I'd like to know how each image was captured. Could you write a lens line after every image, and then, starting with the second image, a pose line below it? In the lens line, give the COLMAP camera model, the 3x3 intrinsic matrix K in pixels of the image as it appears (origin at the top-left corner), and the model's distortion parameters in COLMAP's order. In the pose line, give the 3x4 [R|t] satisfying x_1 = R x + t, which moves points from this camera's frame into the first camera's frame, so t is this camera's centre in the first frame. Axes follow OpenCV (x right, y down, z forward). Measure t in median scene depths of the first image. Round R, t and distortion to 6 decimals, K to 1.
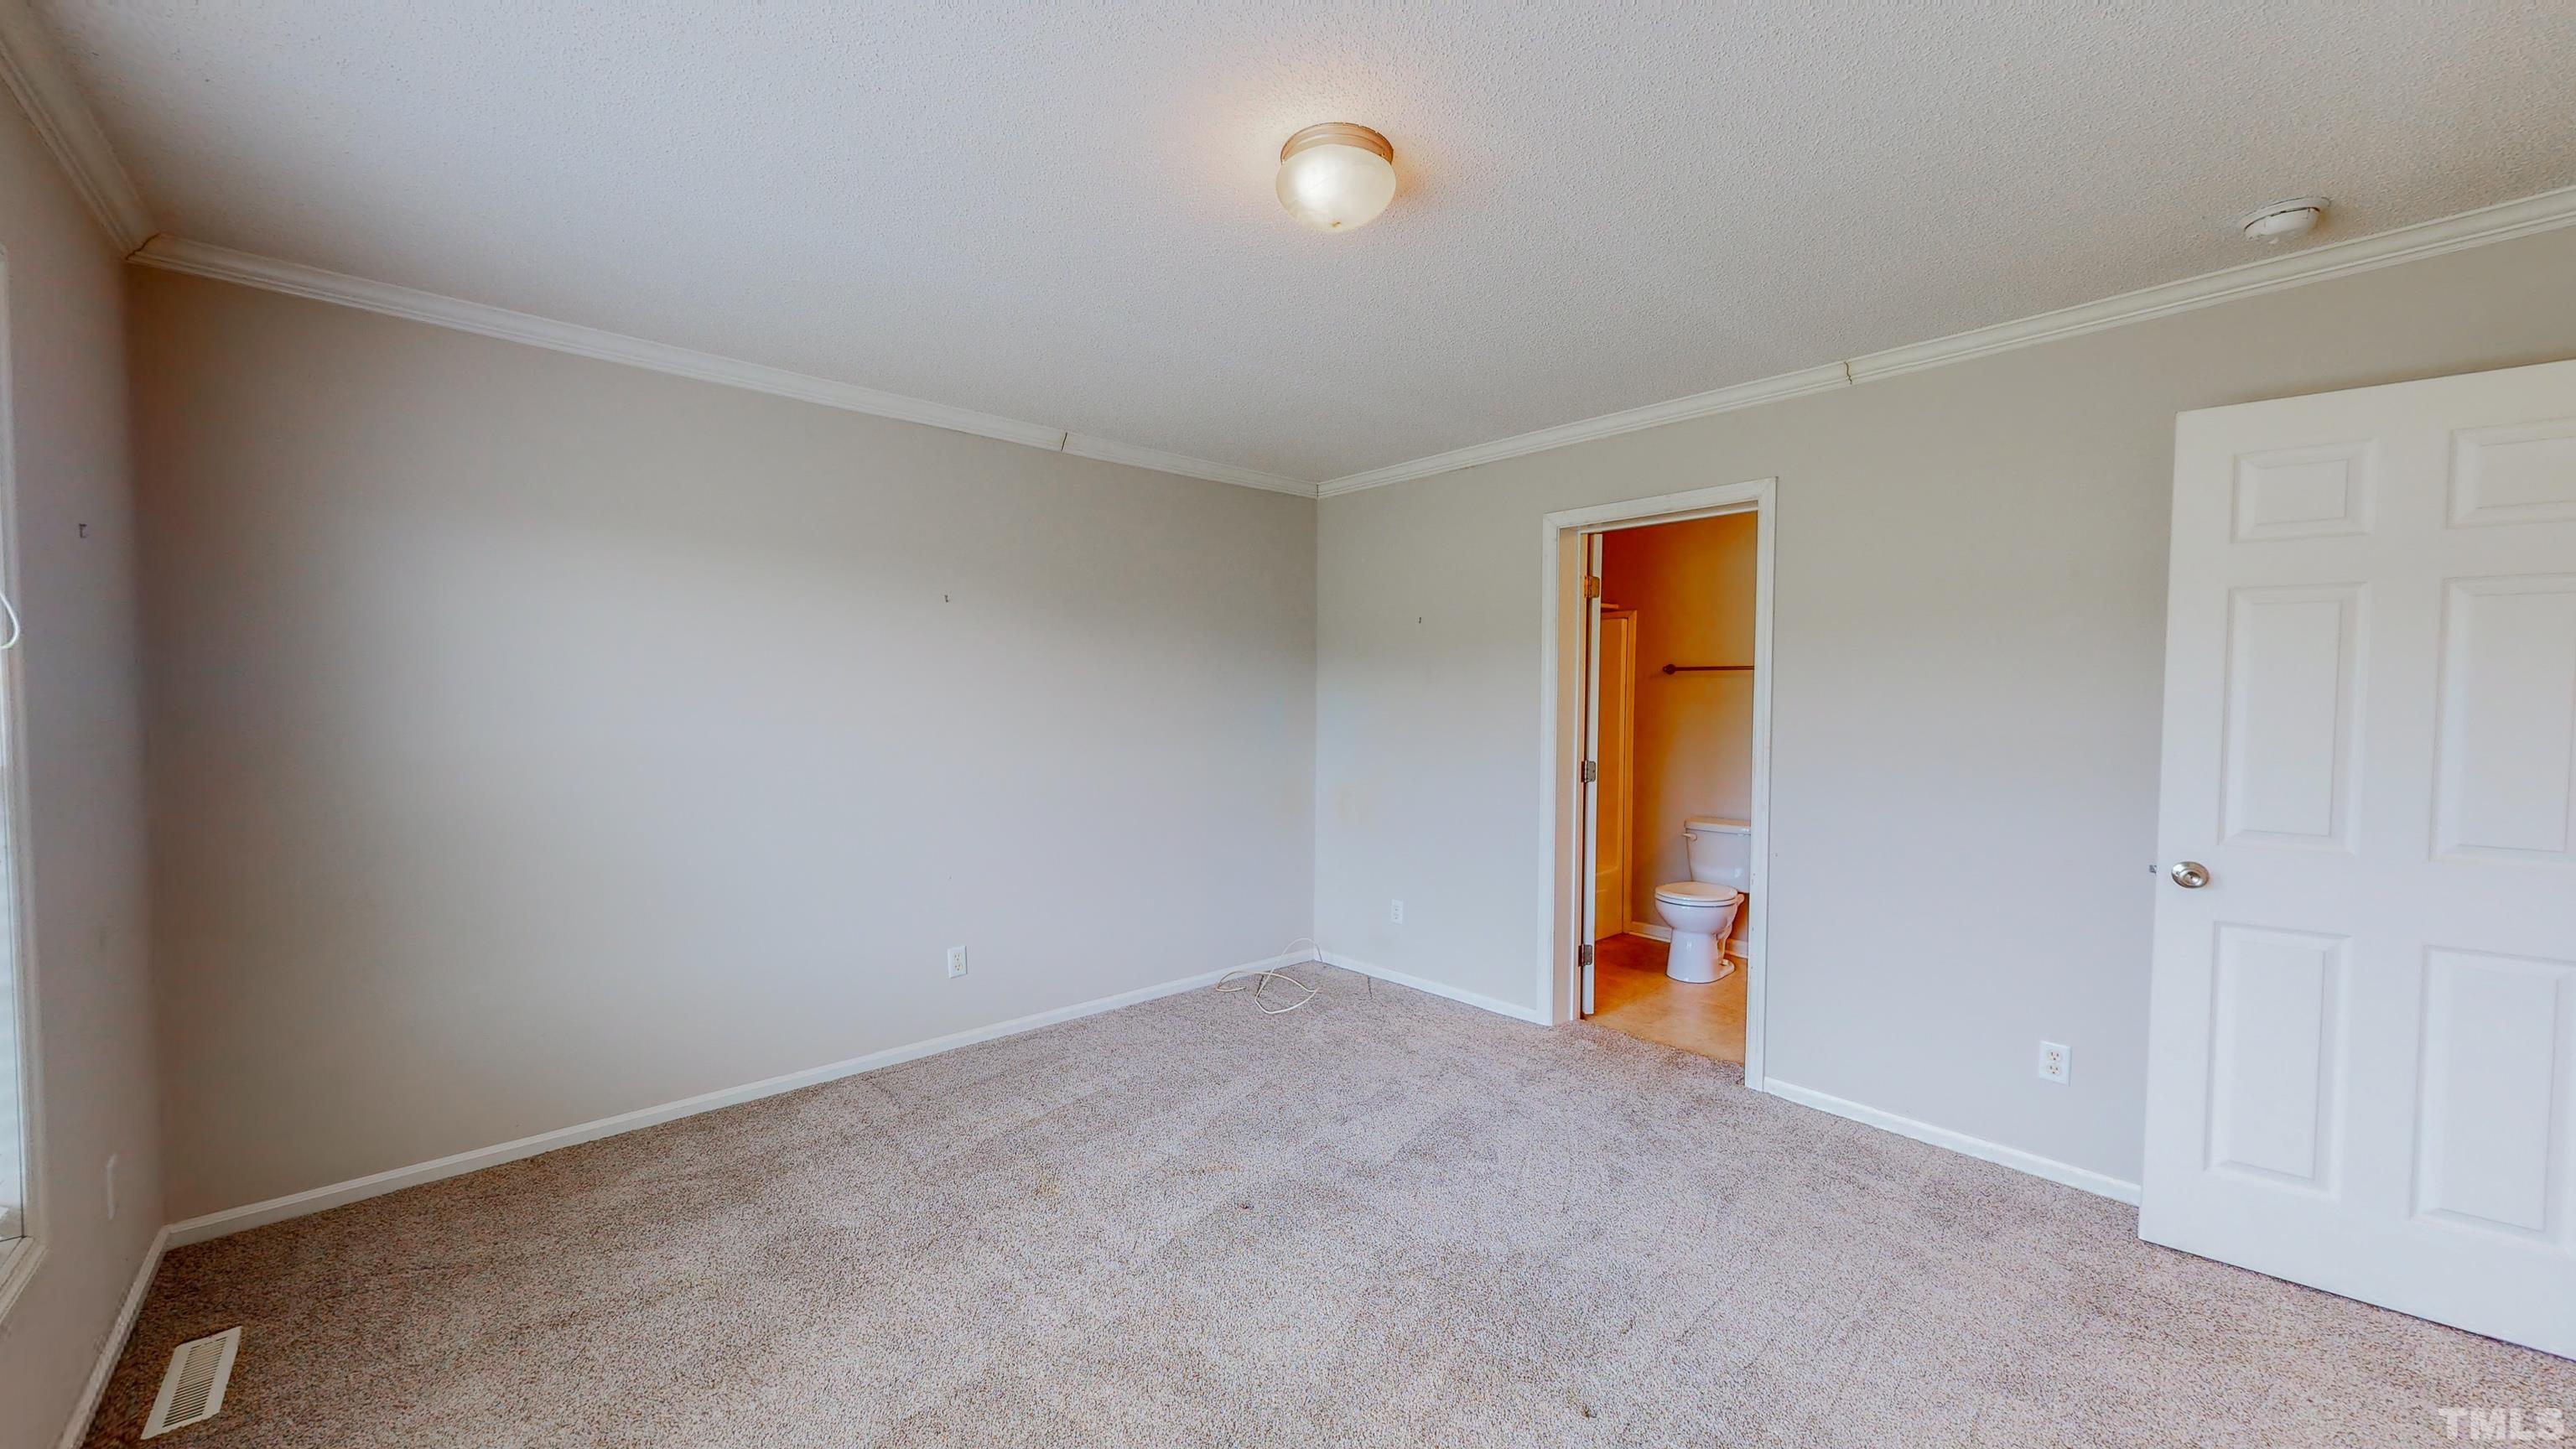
lens RADIAL K [[944.4, 0, 1287.2], [0, 944.4, 728.0], [0, 0, 1]] dist [-0.000268, 0.000192]
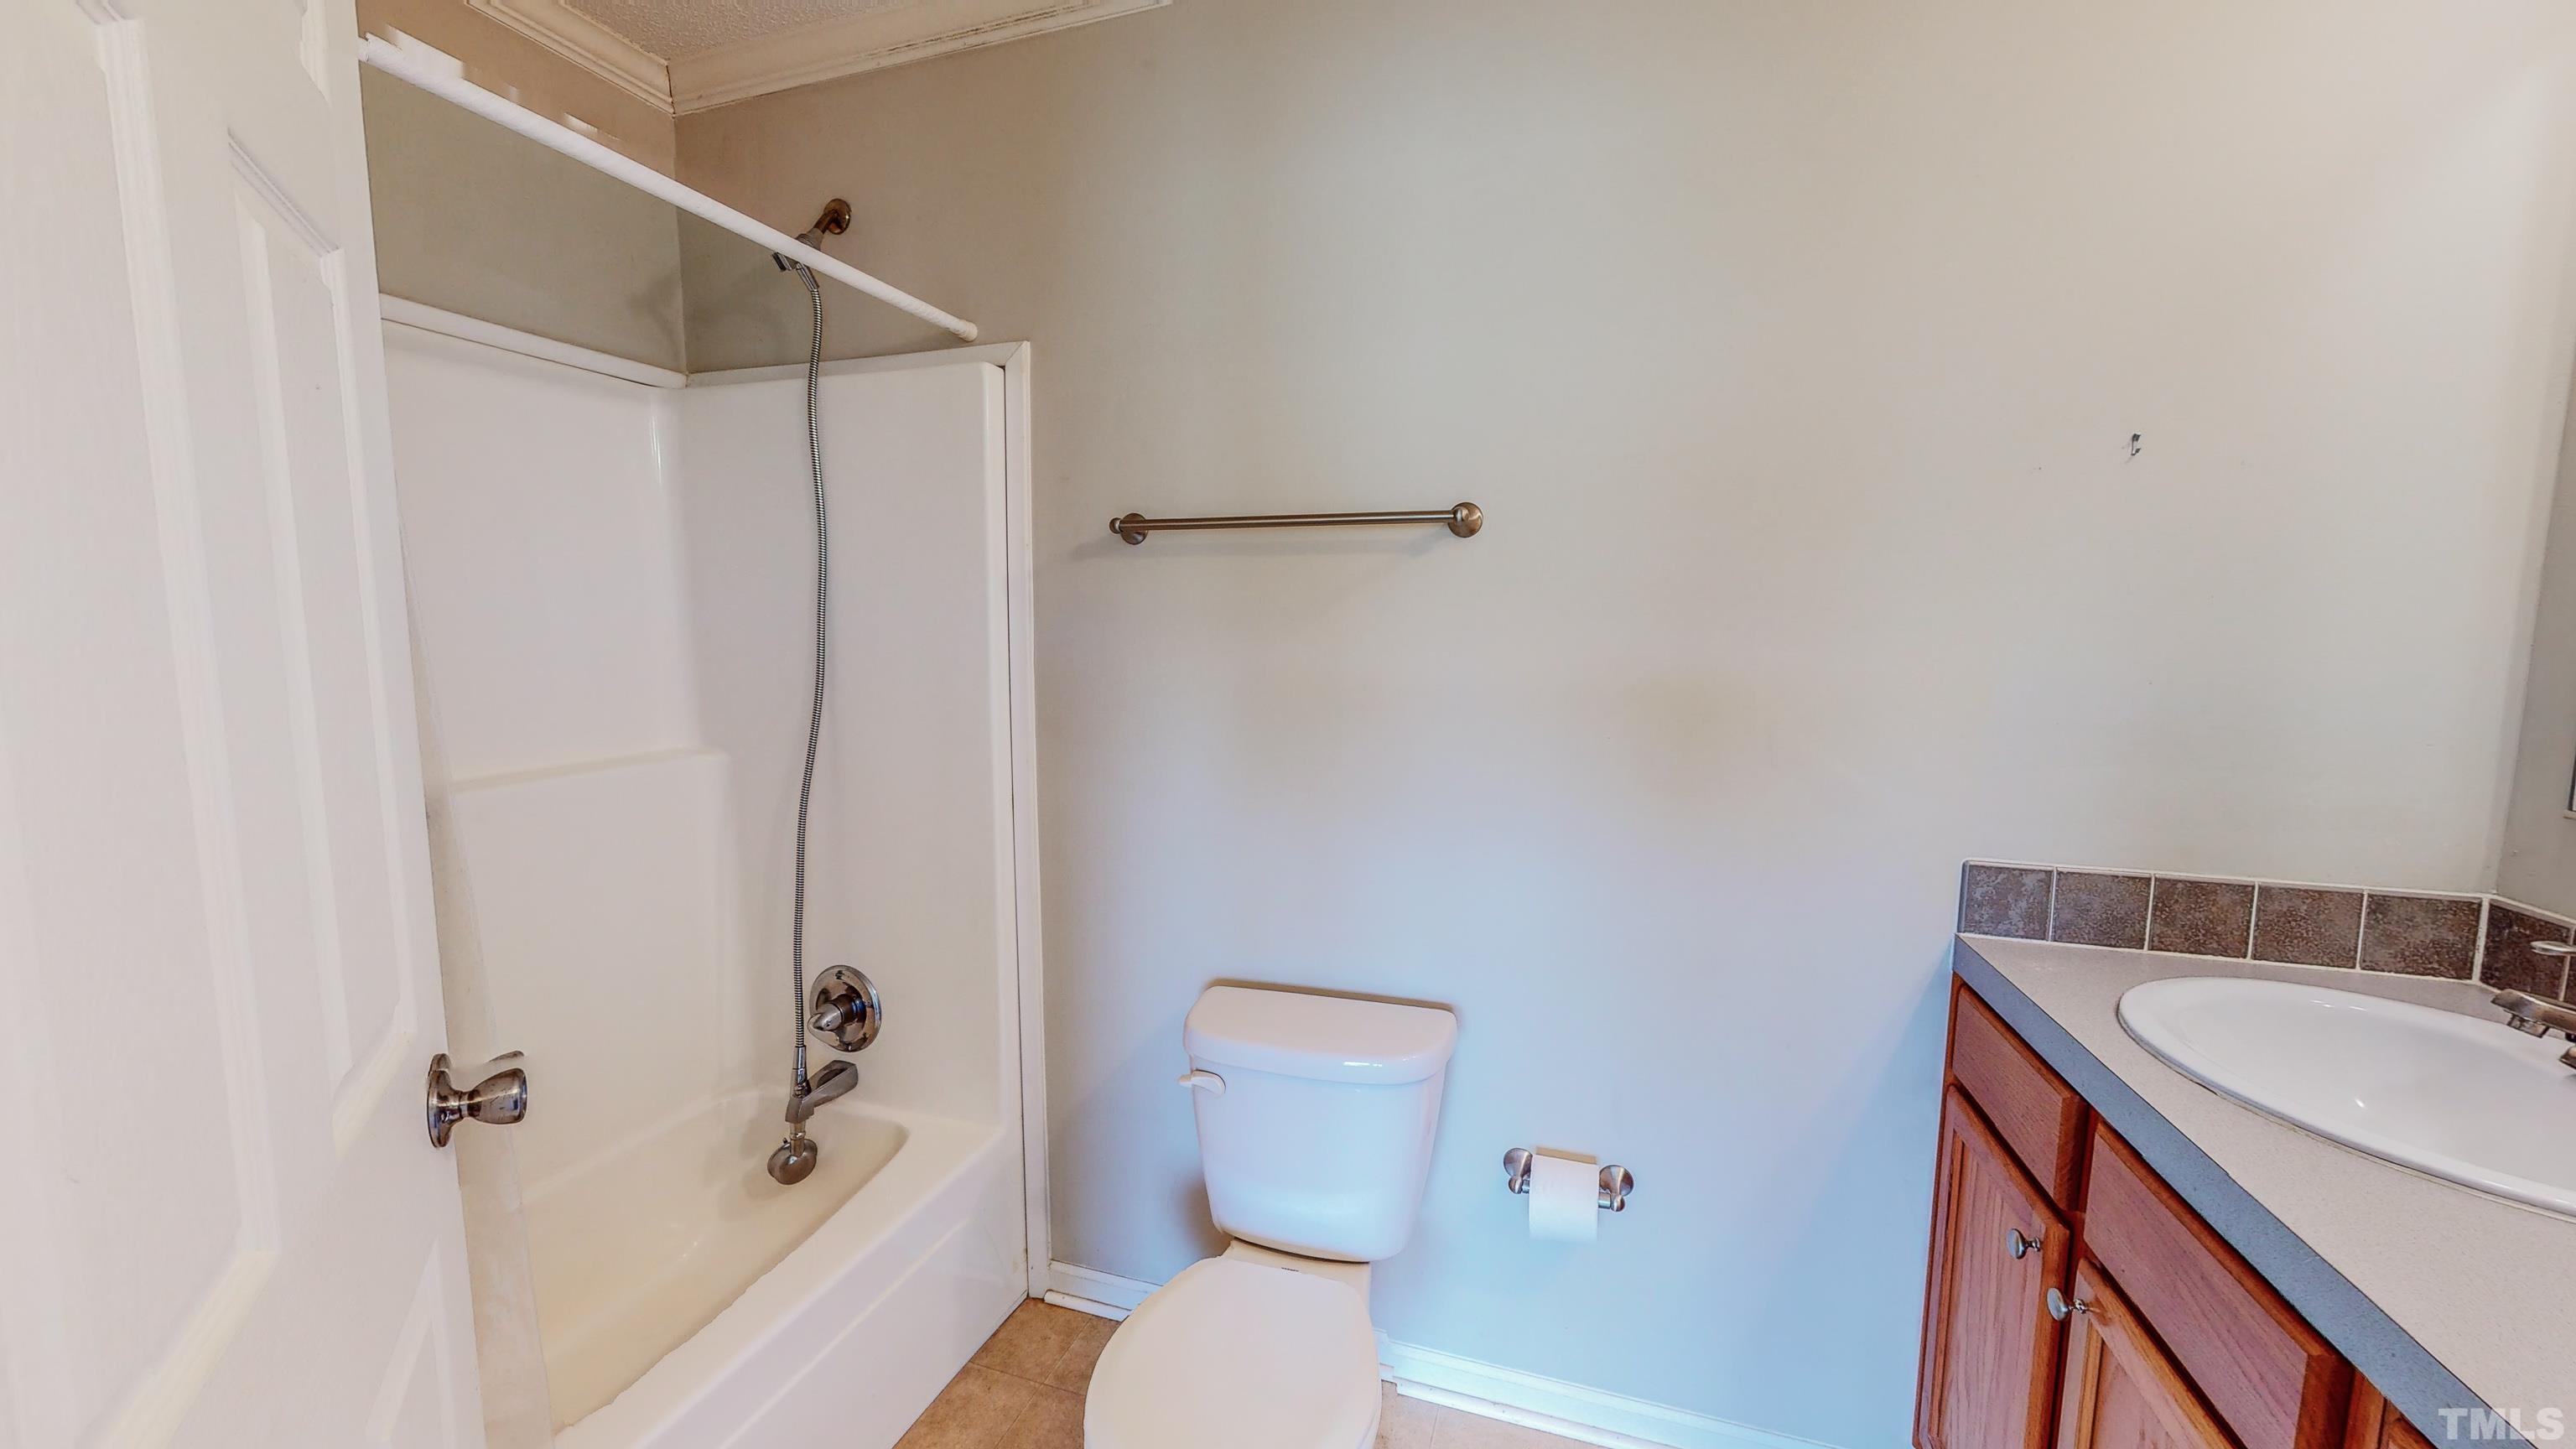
lens RADIAL K [[944.4, 0, 1287.2], [0, 944.4, 728.0], [0, 0, 1]] dist [-0.000268, 0.000192]
pose [[0.867311, -0.051506, 0.495094, 0.279879], [0.016520, 0.997063, 0.074787, -0.016766], [-0.497492, -0.056685, 0.865615, 0.670918]]
